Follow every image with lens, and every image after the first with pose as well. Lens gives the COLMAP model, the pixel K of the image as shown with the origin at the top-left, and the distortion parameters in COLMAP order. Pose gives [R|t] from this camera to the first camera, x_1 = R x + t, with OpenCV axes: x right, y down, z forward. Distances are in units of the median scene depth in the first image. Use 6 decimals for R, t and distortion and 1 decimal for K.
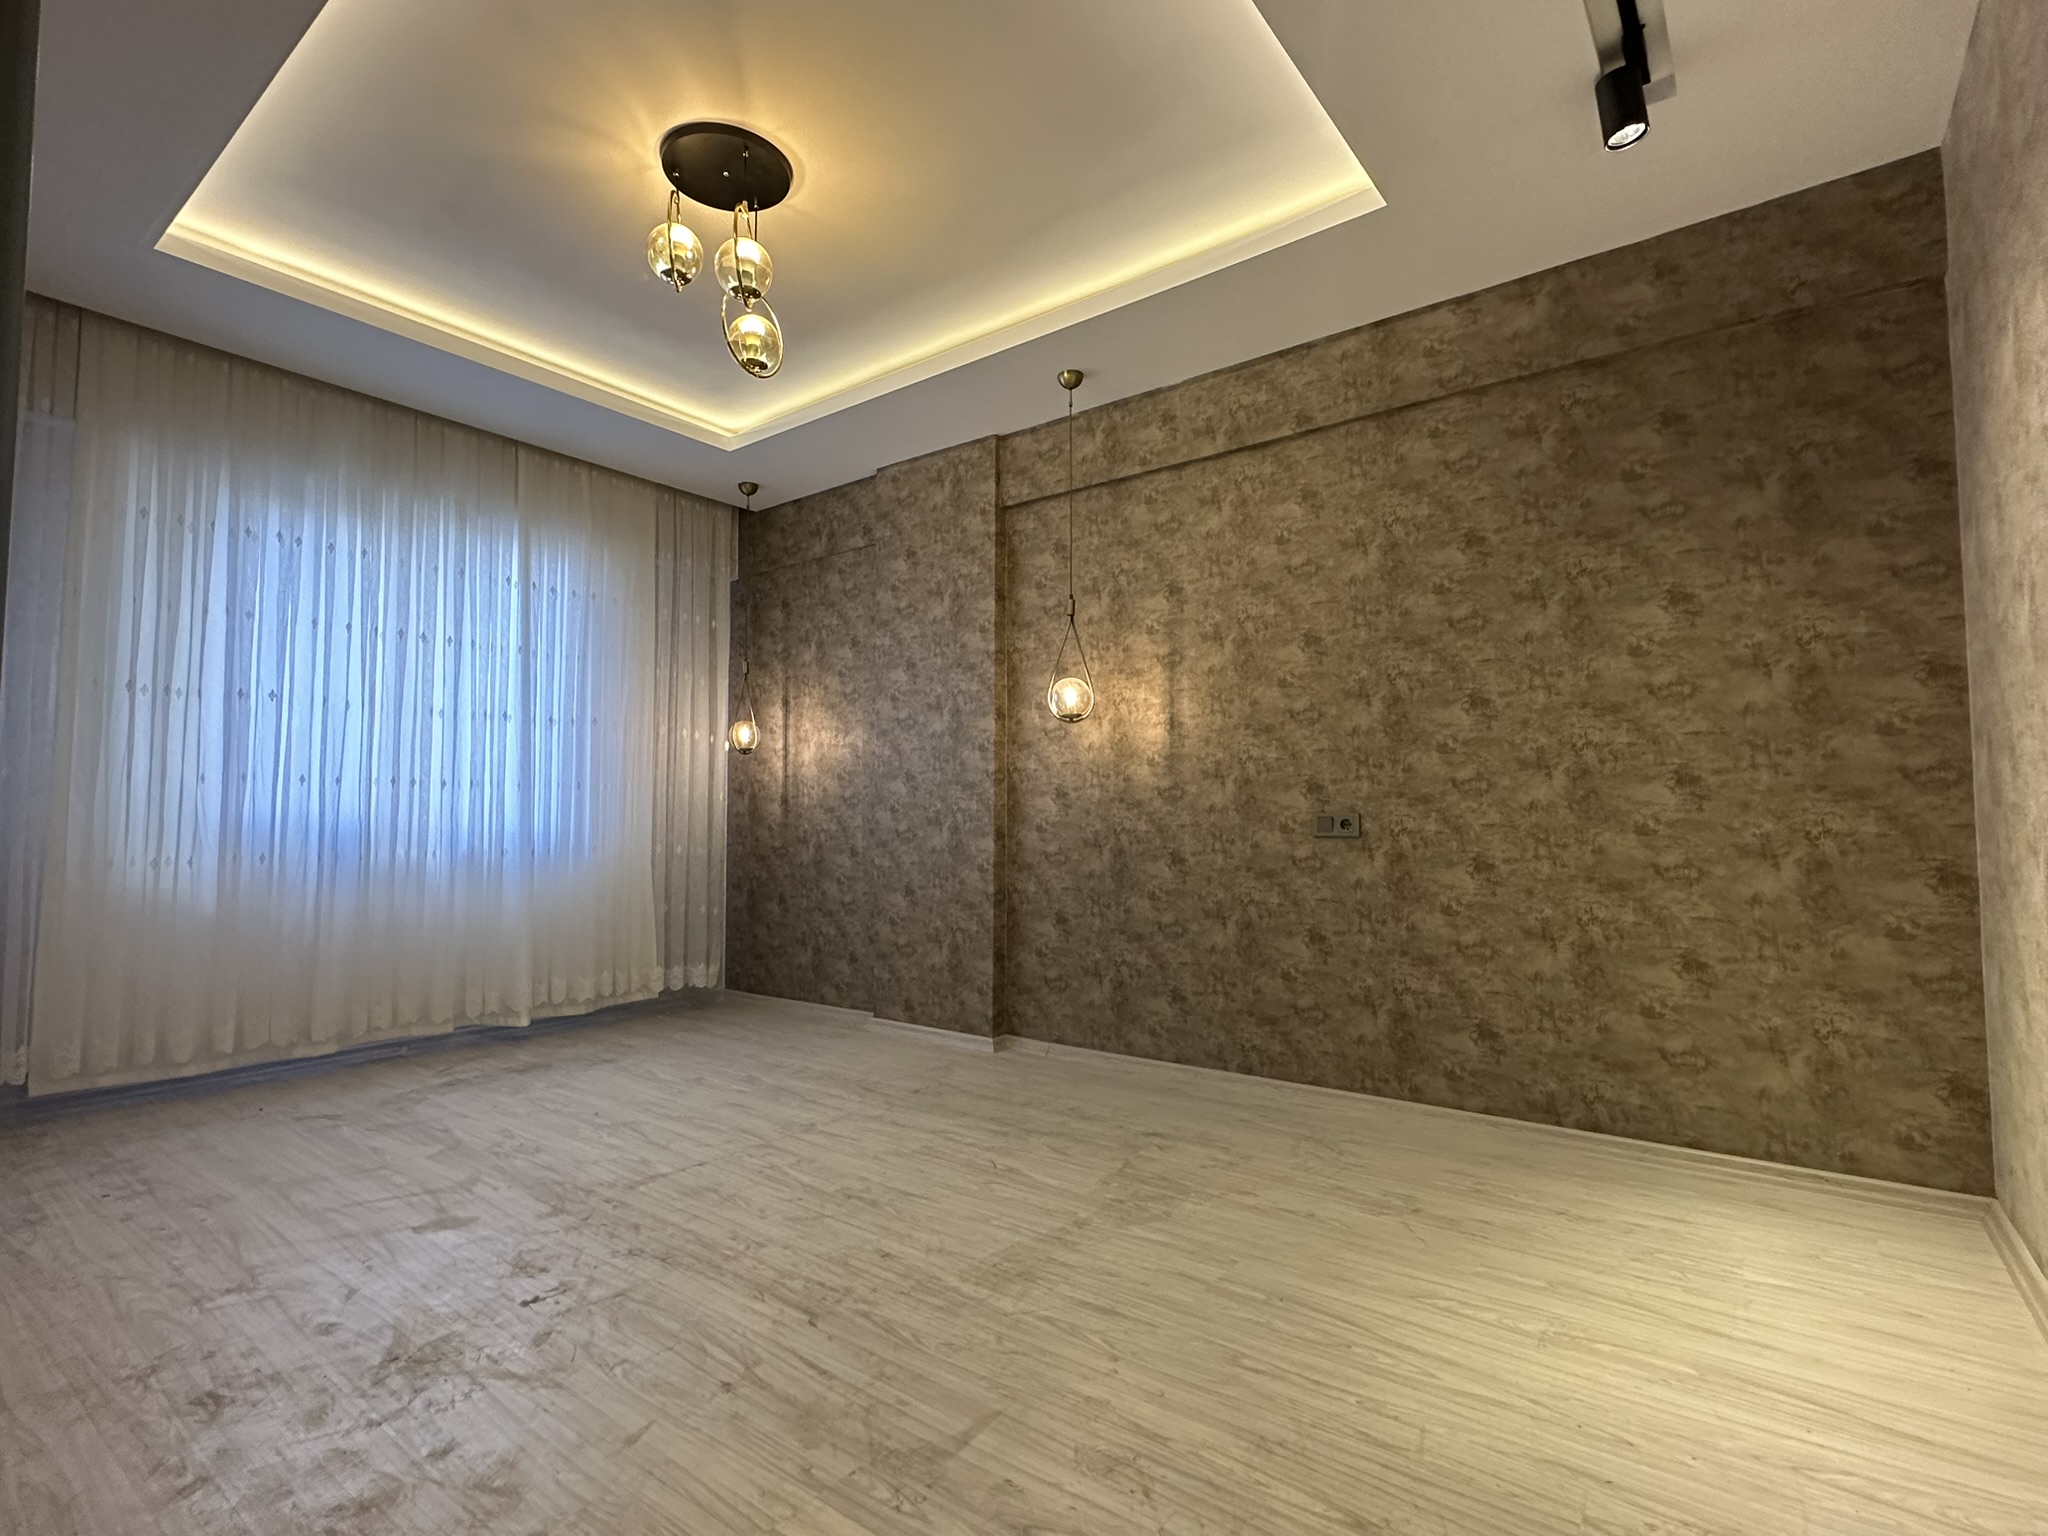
lens RADIAL K [[983.6, 0, 1023.4], [0, 983.6, 770.8], [0, 0, 1]] dist [-0.003720, 0.000727]
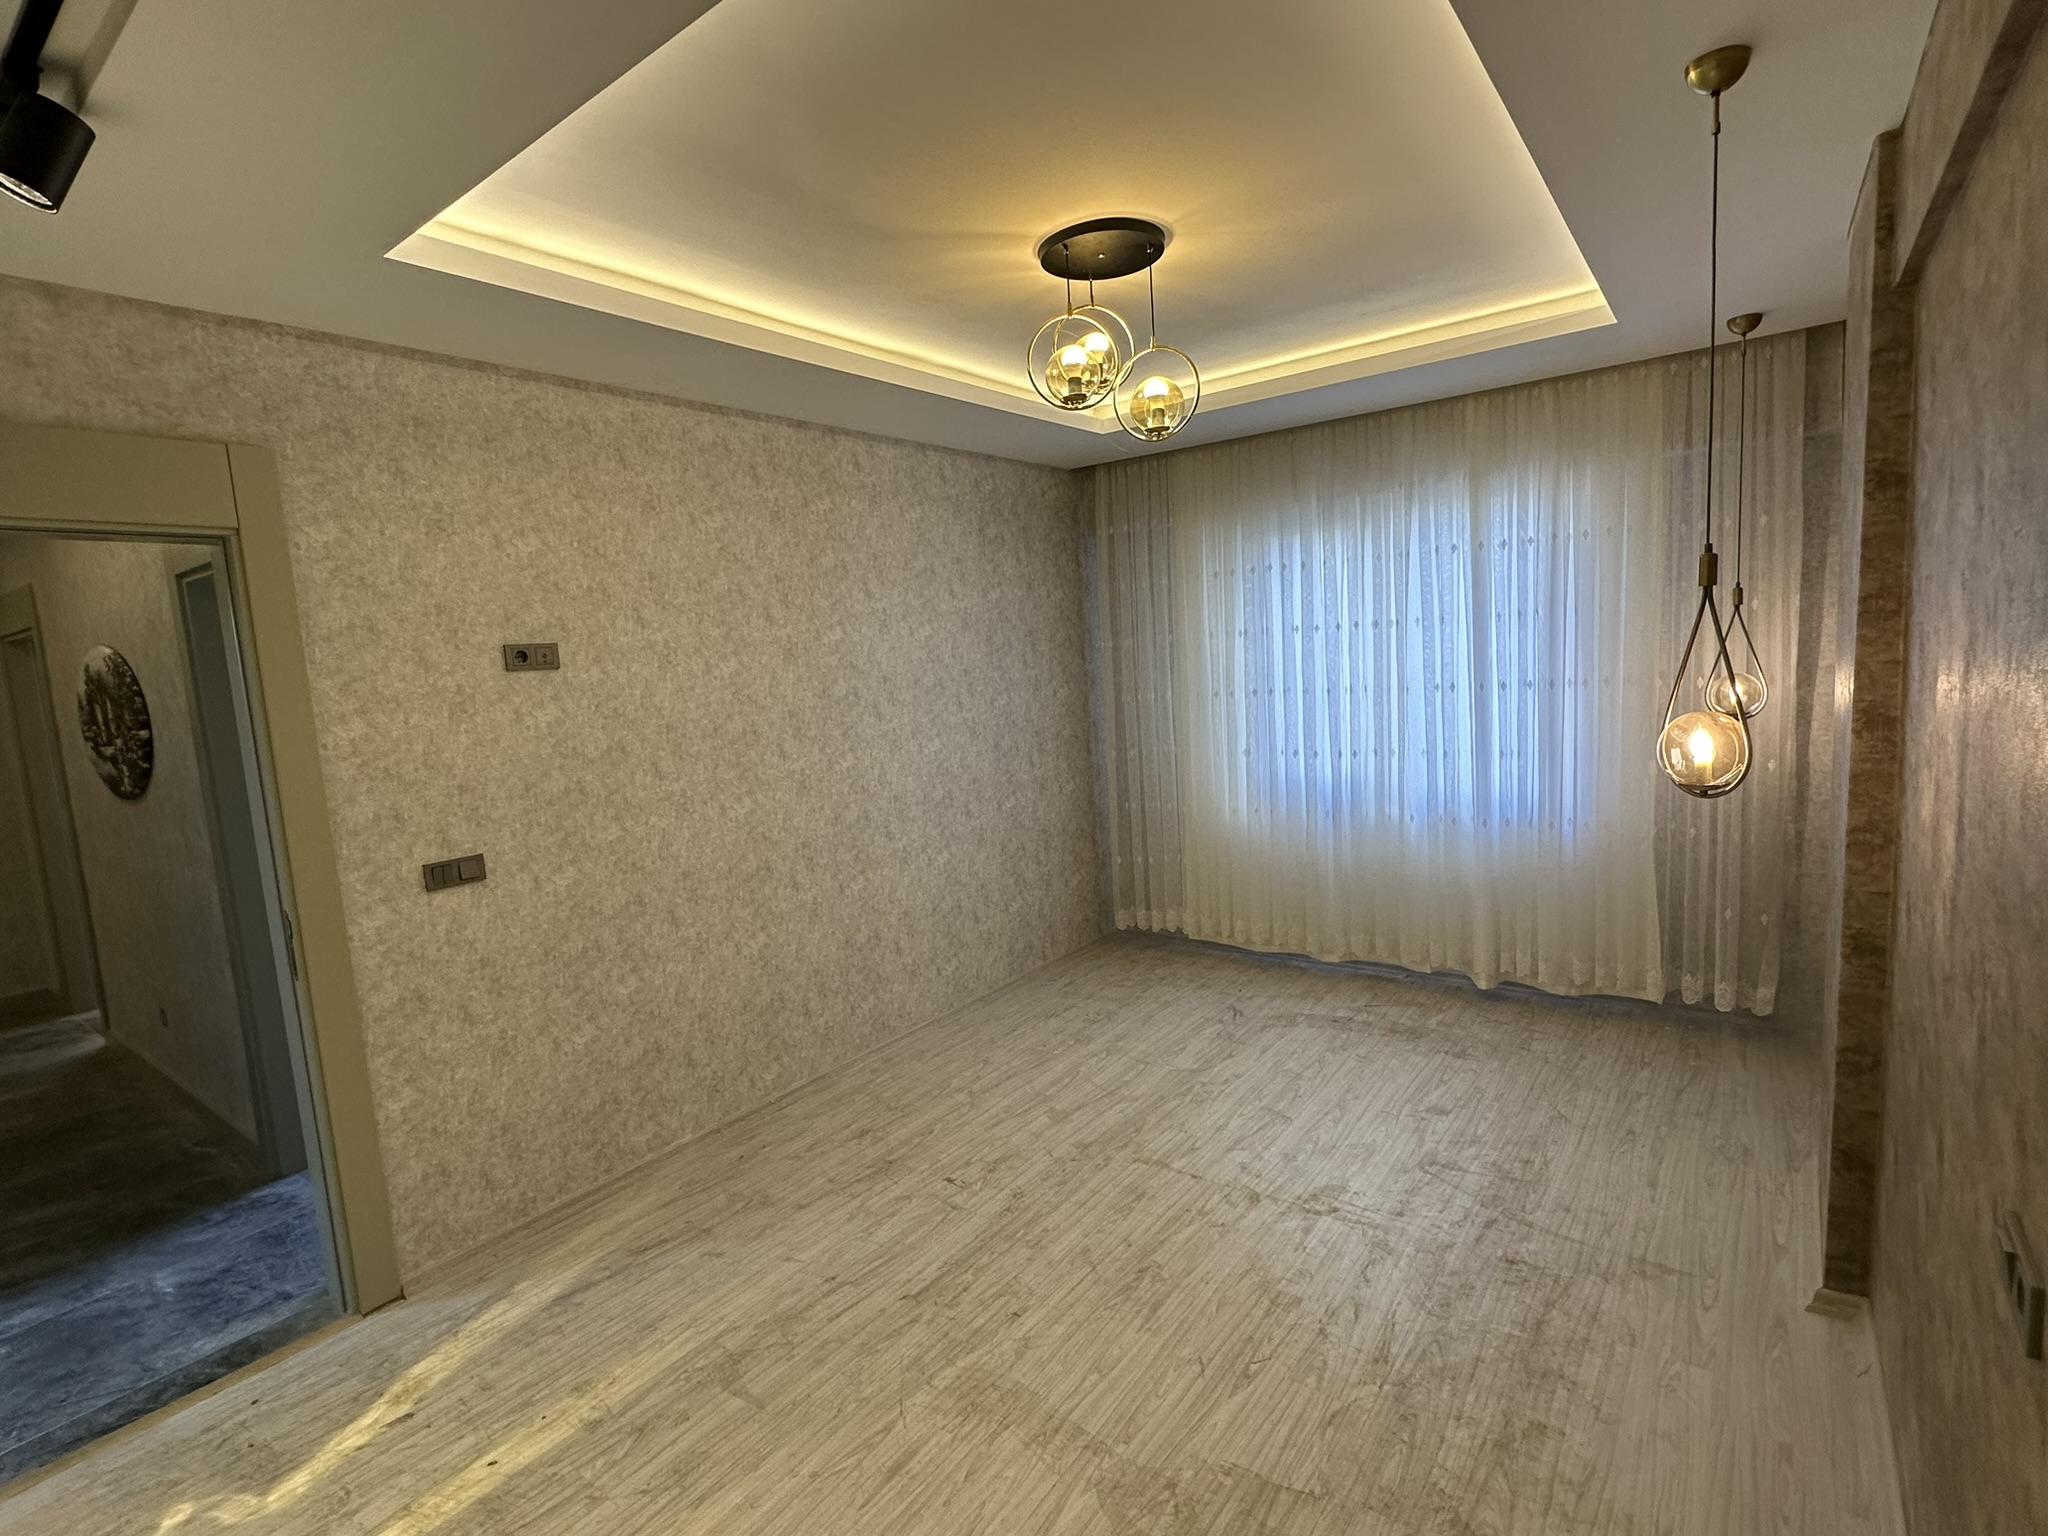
lens RADIAL K [[983.6, 0, 1023.4], [0, 983.6, 770.8], [0, 0, 1]] dist [-0.003720, 0.000727]
pose [[0.013270, 0.119228, -0.992778, 0.587983], [0.115222, 0.986069, 0.119962, -0.175965], [0.993251, -0.115982, -0.000652, 0.679888]]
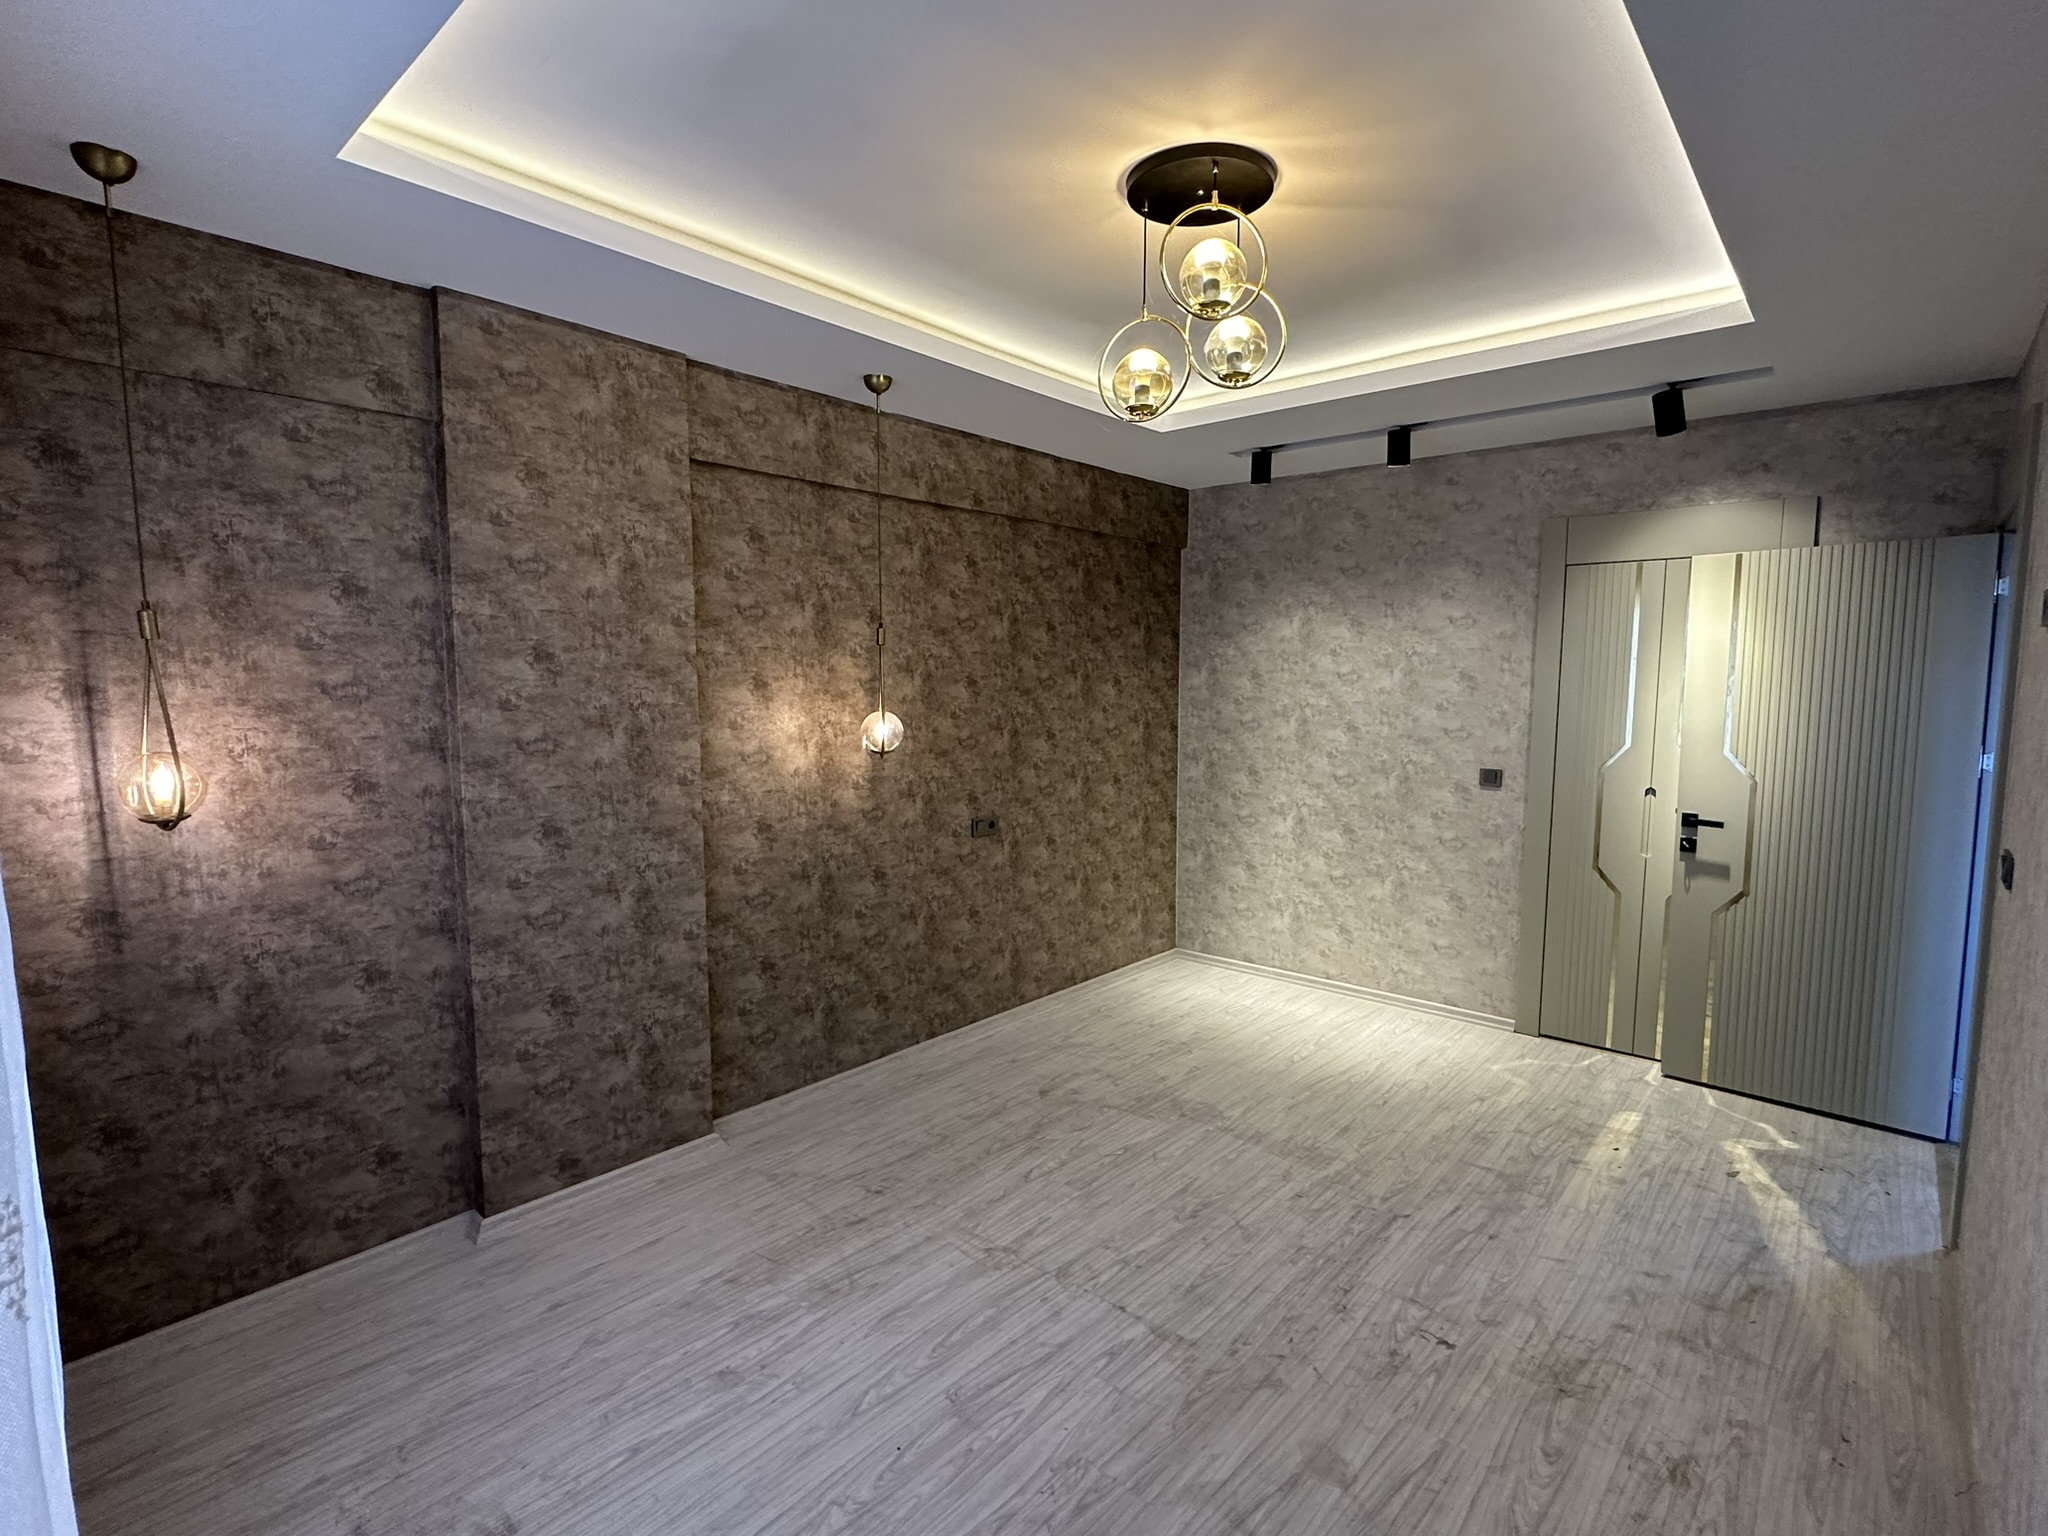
lens RADIAL K [[983.6, 0, 1023.4], [0, 983.6, 770.8], [0, 0, 1]] dist [-0.003720, 0.000727]
pose [[0.070671, -0.095031, 0.992963, -0.951794], [-0.054077, 0.993623, 0.098943, -0.147315], [-0.996033, -0.060689, 0.065082, 0.841370]]
